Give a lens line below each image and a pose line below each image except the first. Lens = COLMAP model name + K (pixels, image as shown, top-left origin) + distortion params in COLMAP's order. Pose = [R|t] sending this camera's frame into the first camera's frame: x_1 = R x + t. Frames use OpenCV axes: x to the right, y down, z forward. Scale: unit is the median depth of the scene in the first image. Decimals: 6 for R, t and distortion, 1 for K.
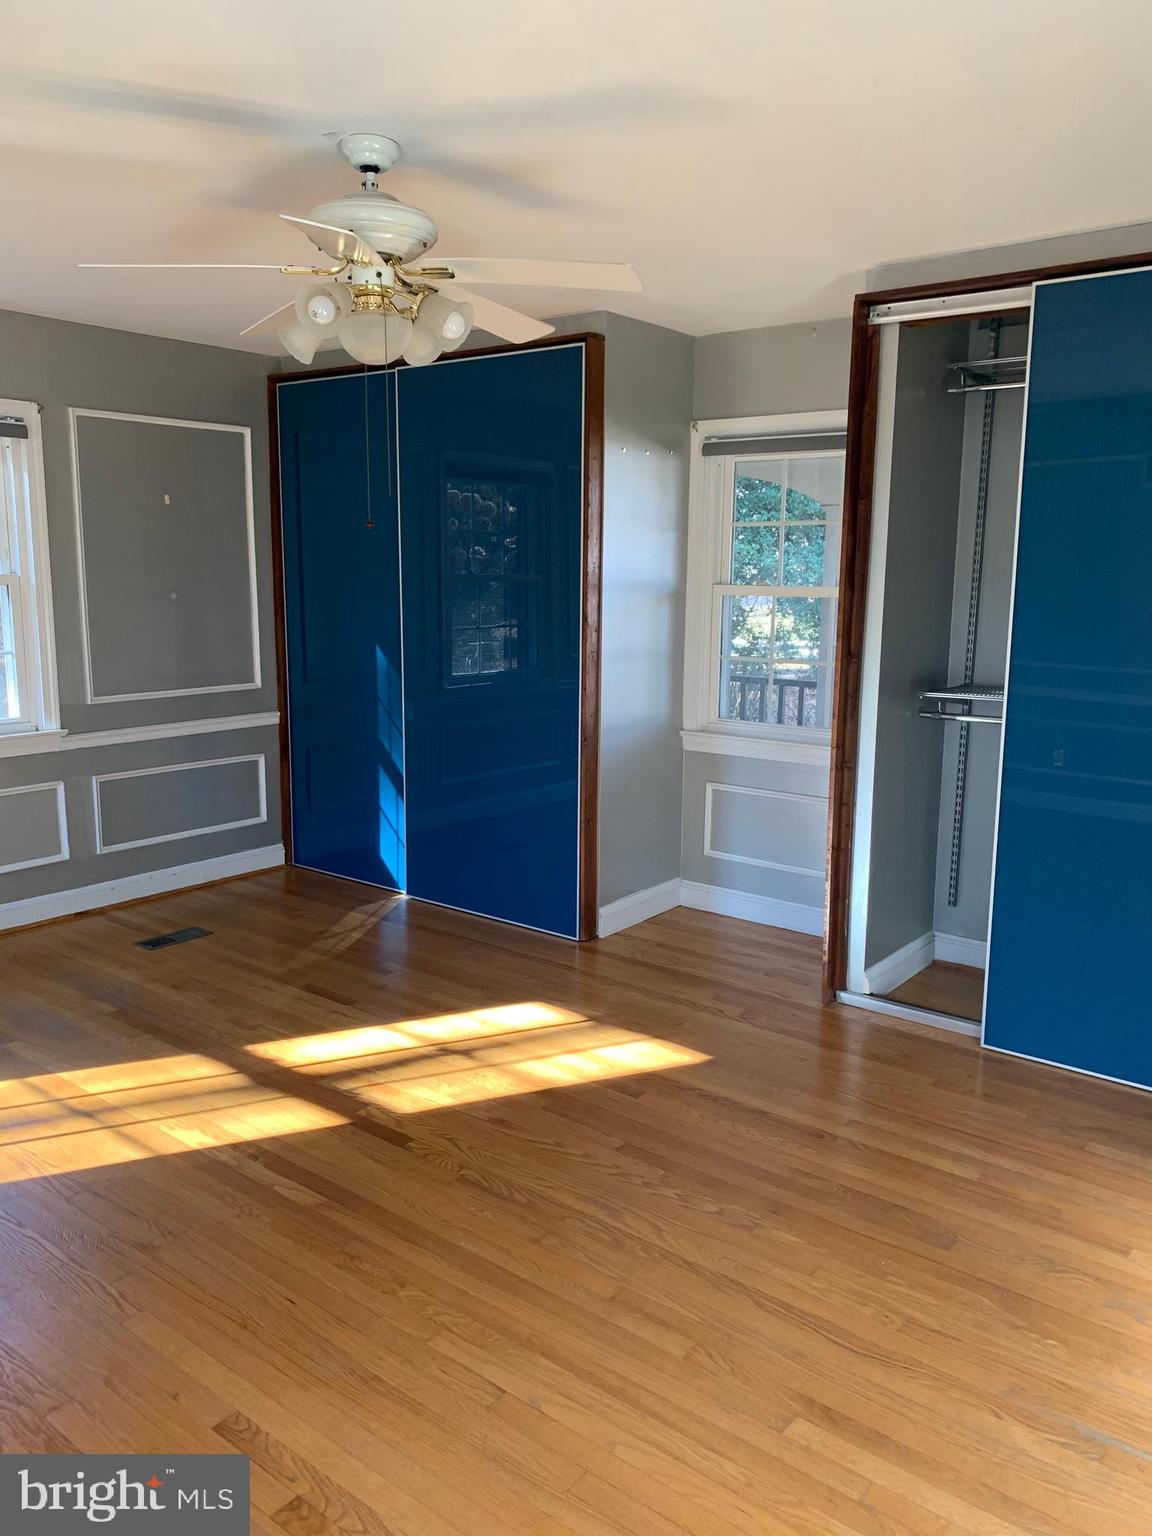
lens RADIAL K [[1178.0, 0, 585.6], [0, 1178.0, 770.6], [0, 0, 1]] dist [0.011900, 0.001365]
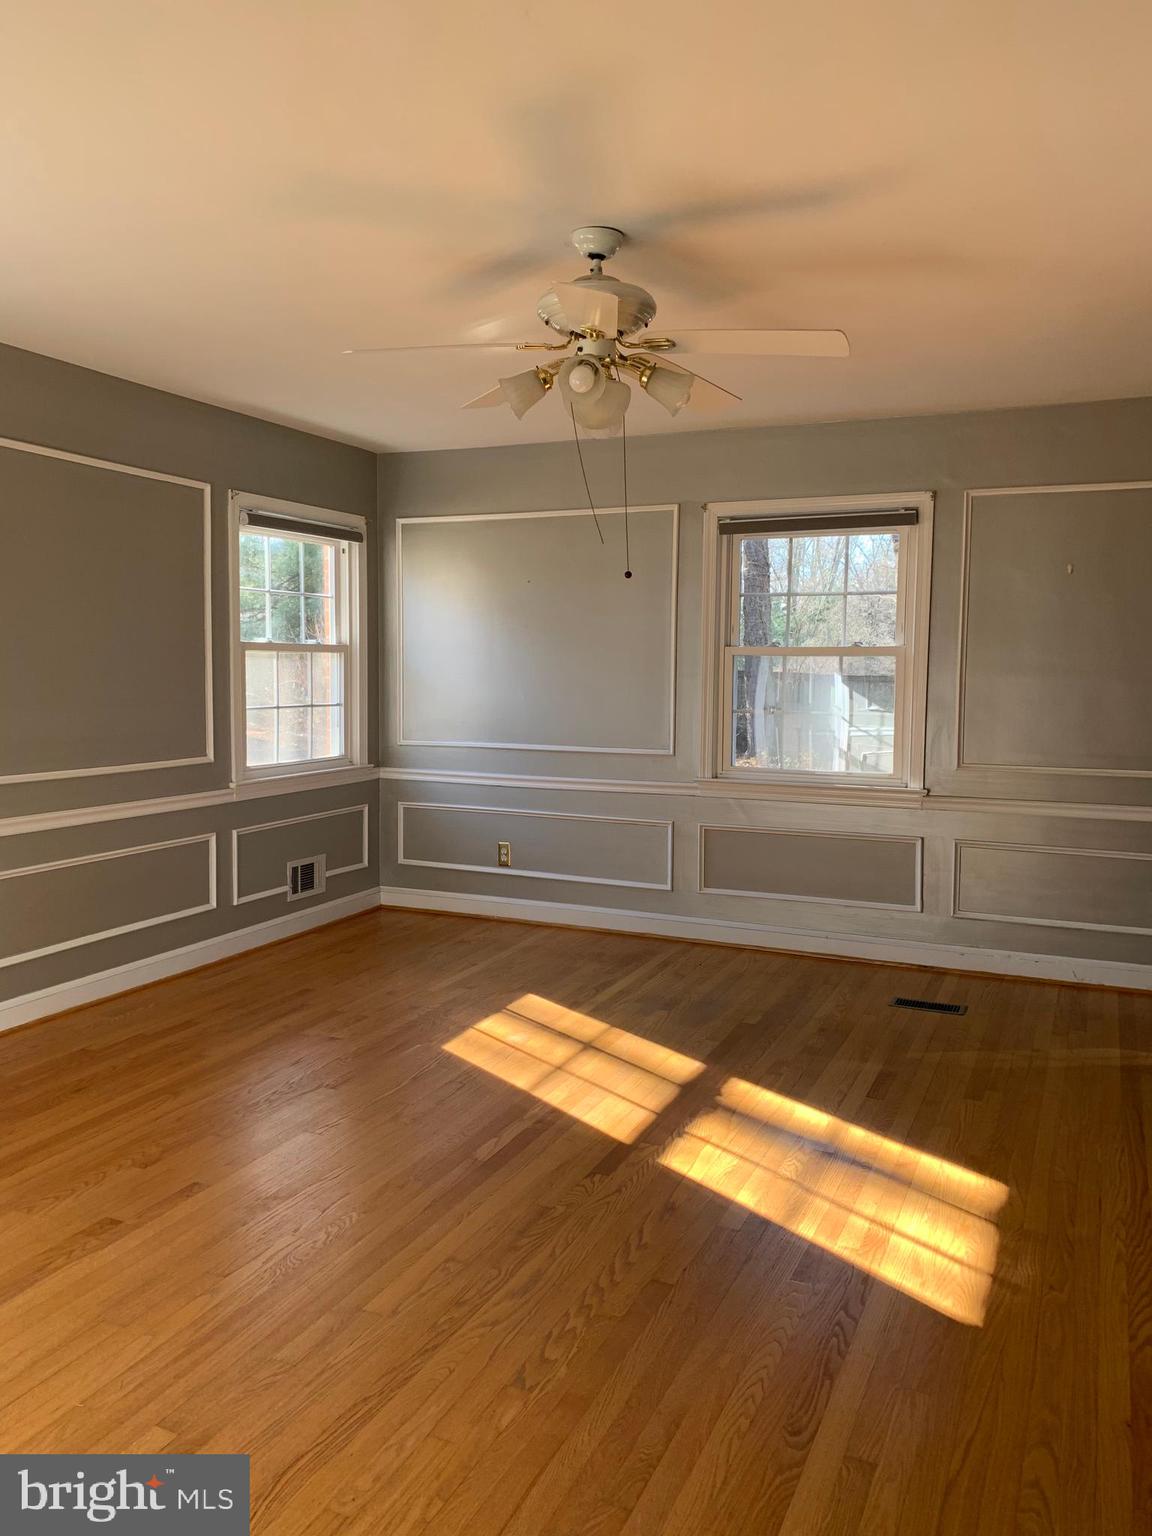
lens RADIAL K [[1178.0, 0, 586.5], [0, 1178.0, 765.5], [0, 0, 1]] dist [0.011900, 0.001365]
pose [[0.252363, 0.081033, -0.964234, 0.715861], [-0.178135, 0.983347, 0.036017, -0.056815], [0.951095, 0.162674, 0.262595, 0.600771]]
